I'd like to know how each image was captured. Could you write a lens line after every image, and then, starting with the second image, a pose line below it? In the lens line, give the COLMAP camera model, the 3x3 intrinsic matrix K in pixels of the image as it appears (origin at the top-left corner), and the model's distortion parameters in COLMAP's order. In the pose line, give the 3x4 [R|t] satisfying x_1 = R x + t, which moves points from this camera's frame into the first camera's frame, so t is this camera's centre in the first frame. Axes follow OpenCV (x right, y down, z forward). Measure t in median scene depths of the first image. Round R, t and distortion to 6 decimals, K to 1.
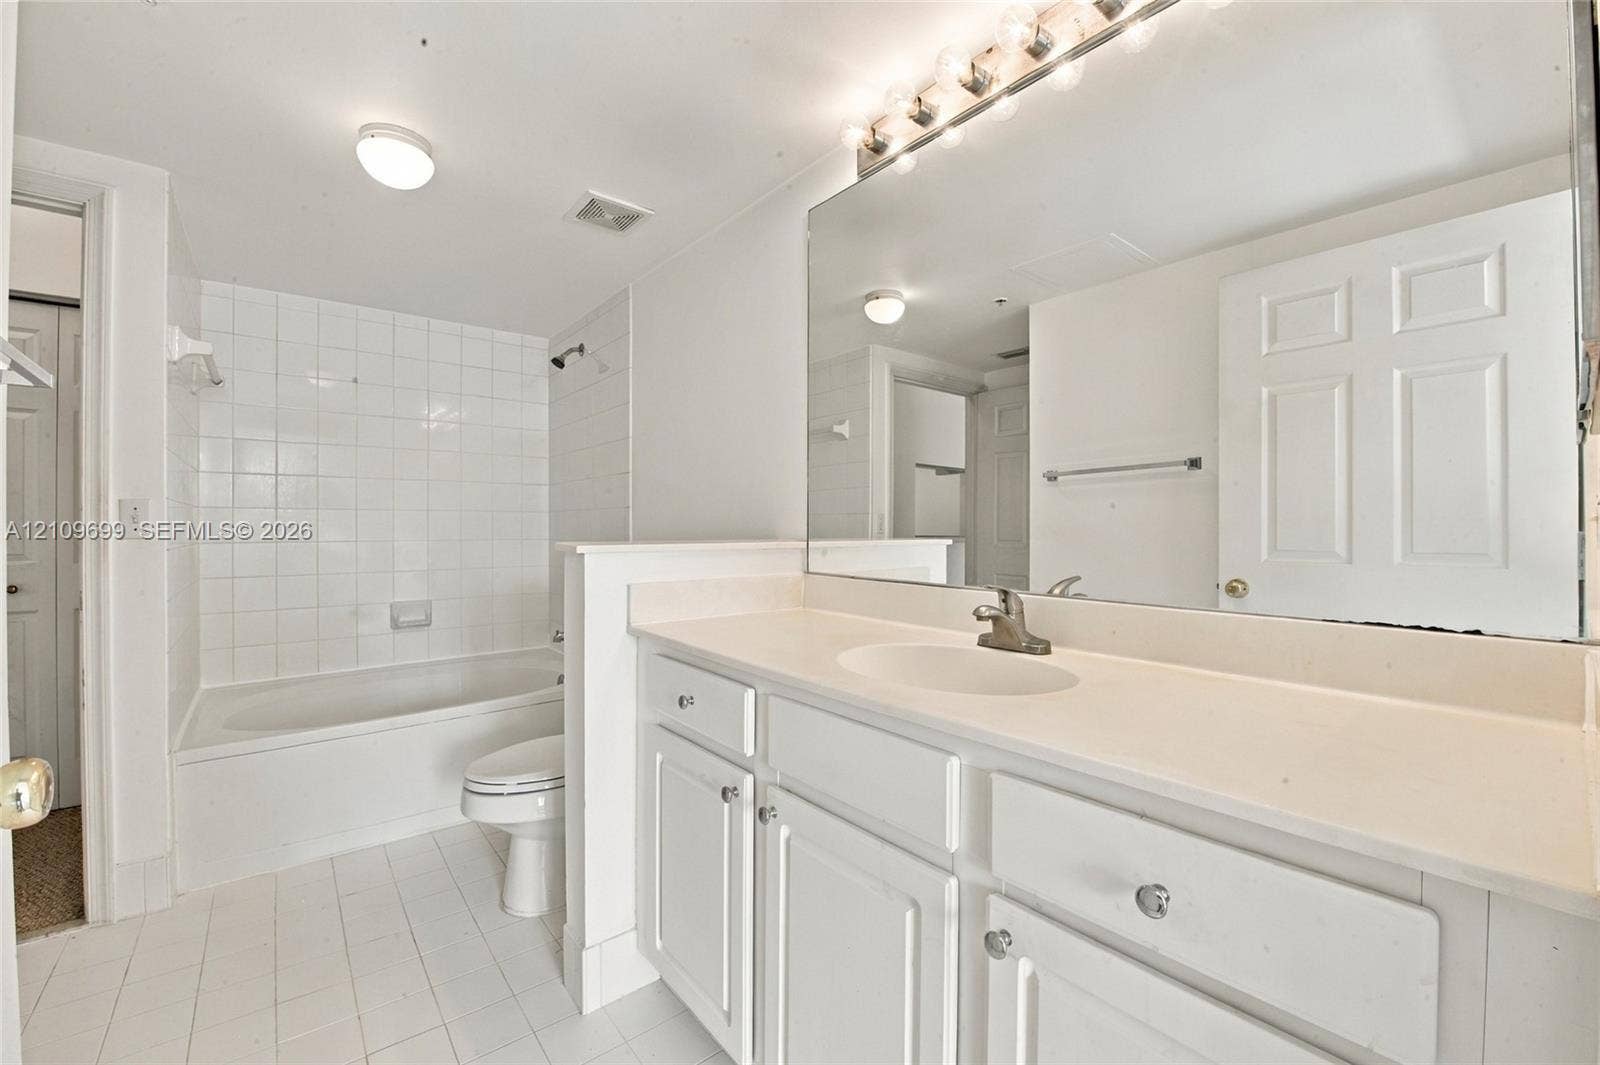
lens RADIAL K [[650.5, 0, 795.1], [0, 650.5, 533.9], [0, 0, 1]] dist [-0.014230, -0.003857]
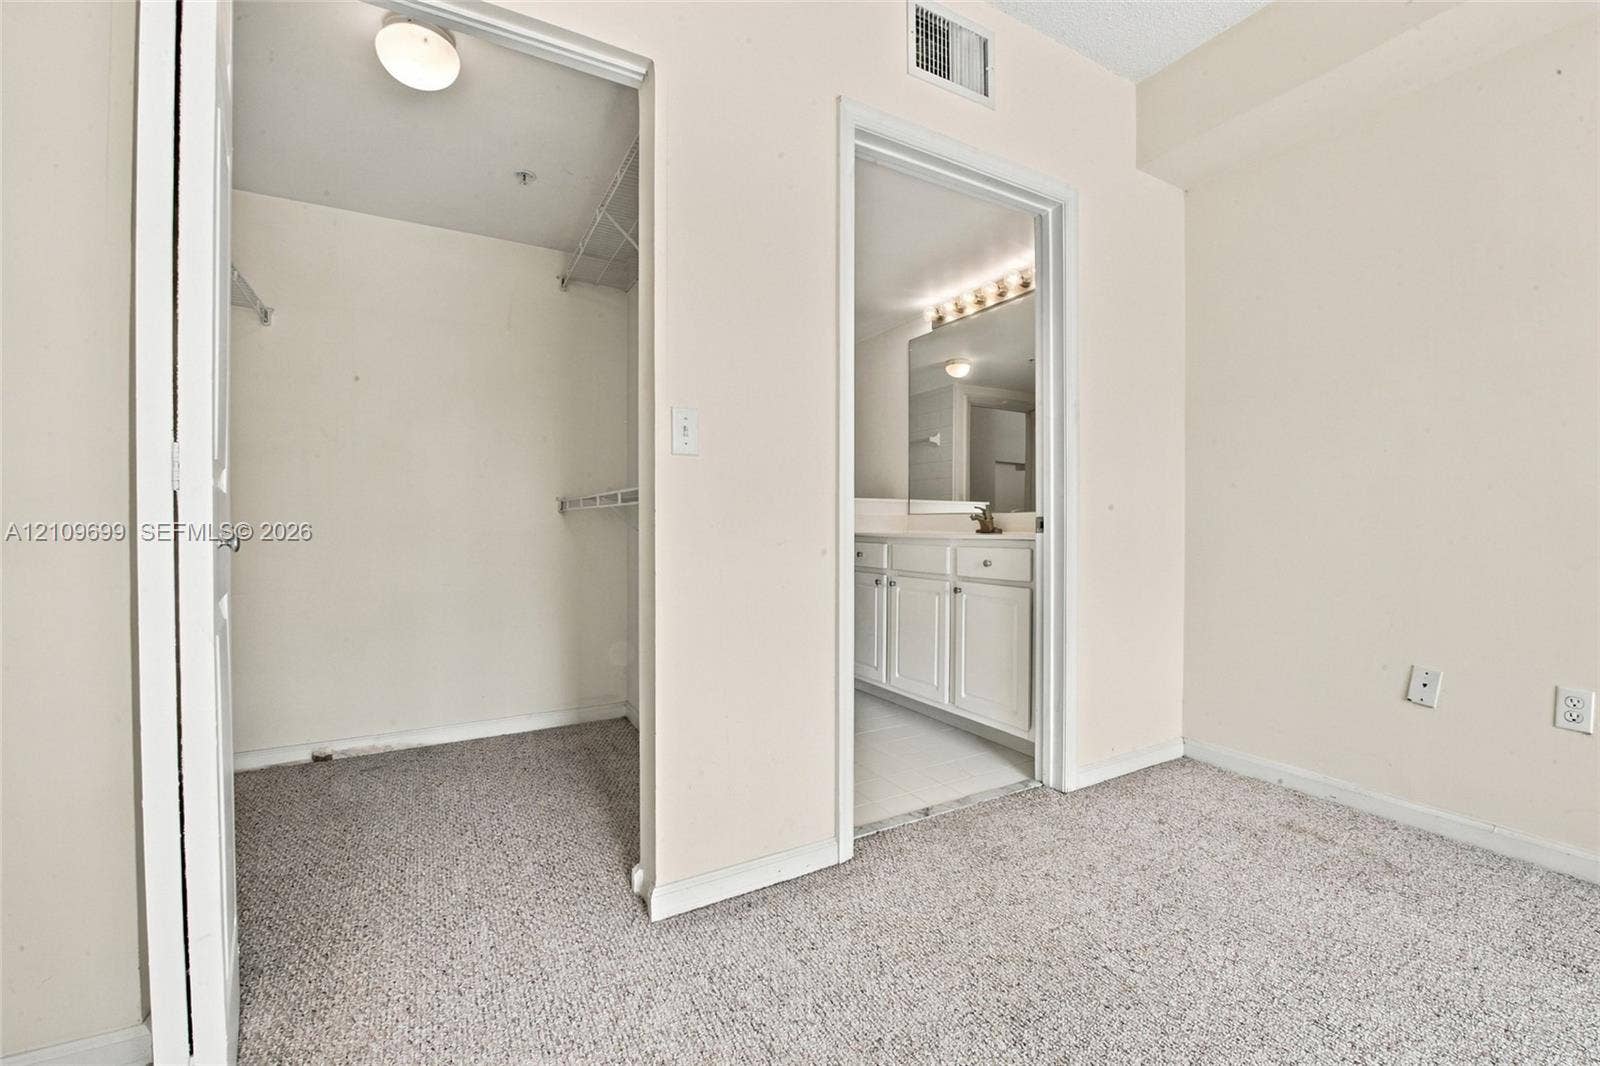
lens RADIAL K [[650.5, 0, 787.0], [0, 650.5, 536.7], [0, 0, 1]] dist [-0.014230, -0.003857]
pose [[0.983516, -0.000137, -0.180819, 0.012814], [0.000830, 0.999993, 0.003756, 0.136150], [0.180817, -0.003844, 0.983509, -1.250887]]
